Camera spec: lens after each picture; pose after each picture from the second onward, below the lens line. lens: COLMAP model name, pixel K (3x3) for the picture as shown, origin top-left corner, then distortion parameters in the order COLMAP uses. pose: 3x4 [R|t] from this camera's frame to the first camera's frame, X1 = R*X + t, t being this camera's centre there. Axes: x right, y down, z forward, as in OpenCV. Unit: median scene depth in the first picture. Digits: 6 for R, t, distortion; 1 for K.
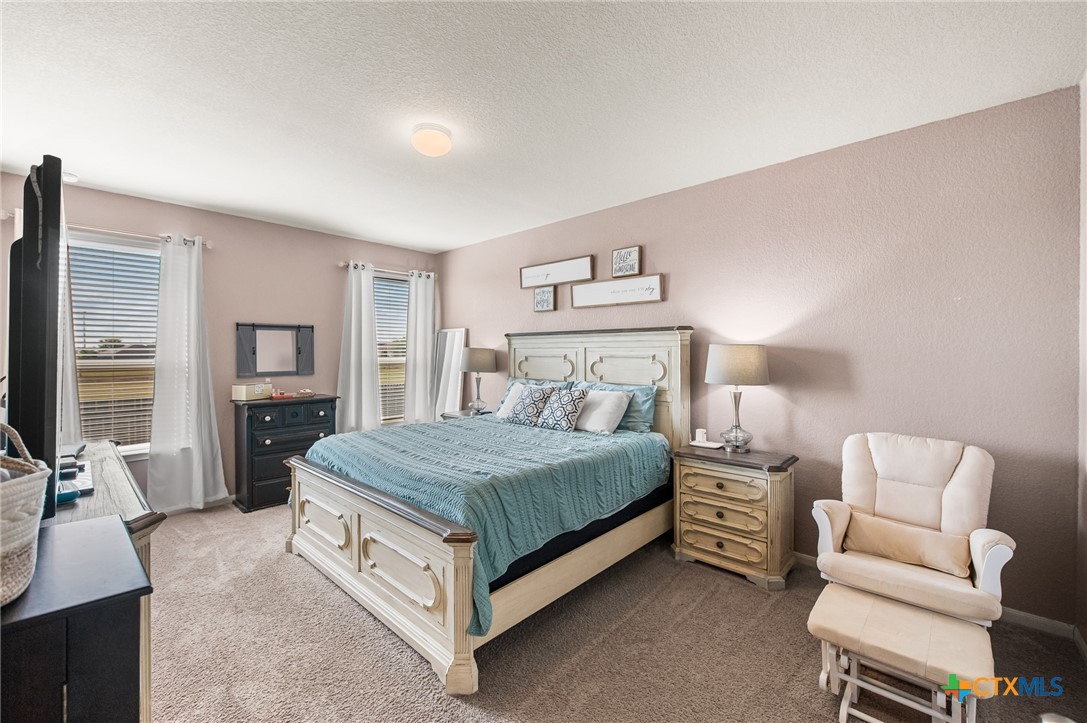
lens RADIAL K [[435.9, 0, 553.9], [0, 435.9, 361.1], [0, 0, 1]] dist [0.006012, 0.001491]
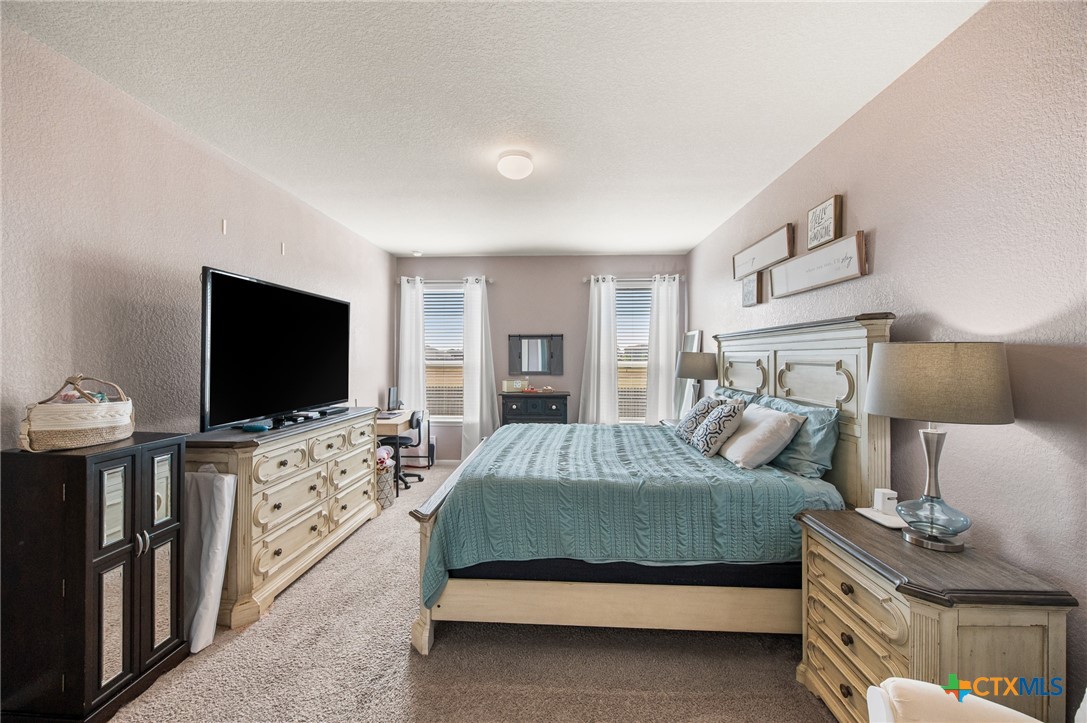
lens RADIAL K [[435.9, 0, 546.8], [0, 435.9, 363.3], [0, 0, 1]] dist [0.006012, 0.001491]
pose [[0.643673, 0.013481, -0.765182, 0.403044], [-0.016992, 0.999850, 0.003322, -0.005321], [0.765112, 0.010864, 0.643806, 0.228594]]
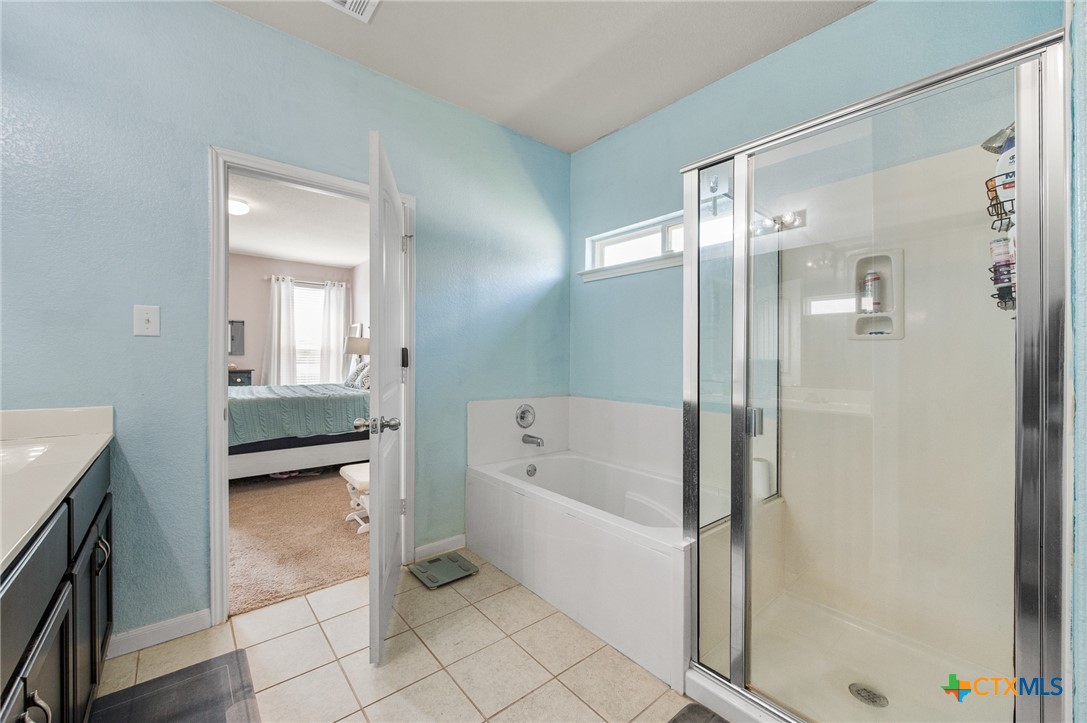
lens RADIAL K [[435.9, 0, 535.4], [0, 435.9, 362.1], [0, 0, 1]] dist [0.006012, 0.001491]
pose [[0.986950, 0.011548, -0.160613, 0.742877], [-0.012922, 0.999888, -0.007511, 0.061996], [0.160508, 0.009489, 0.986989, -0.313924]]
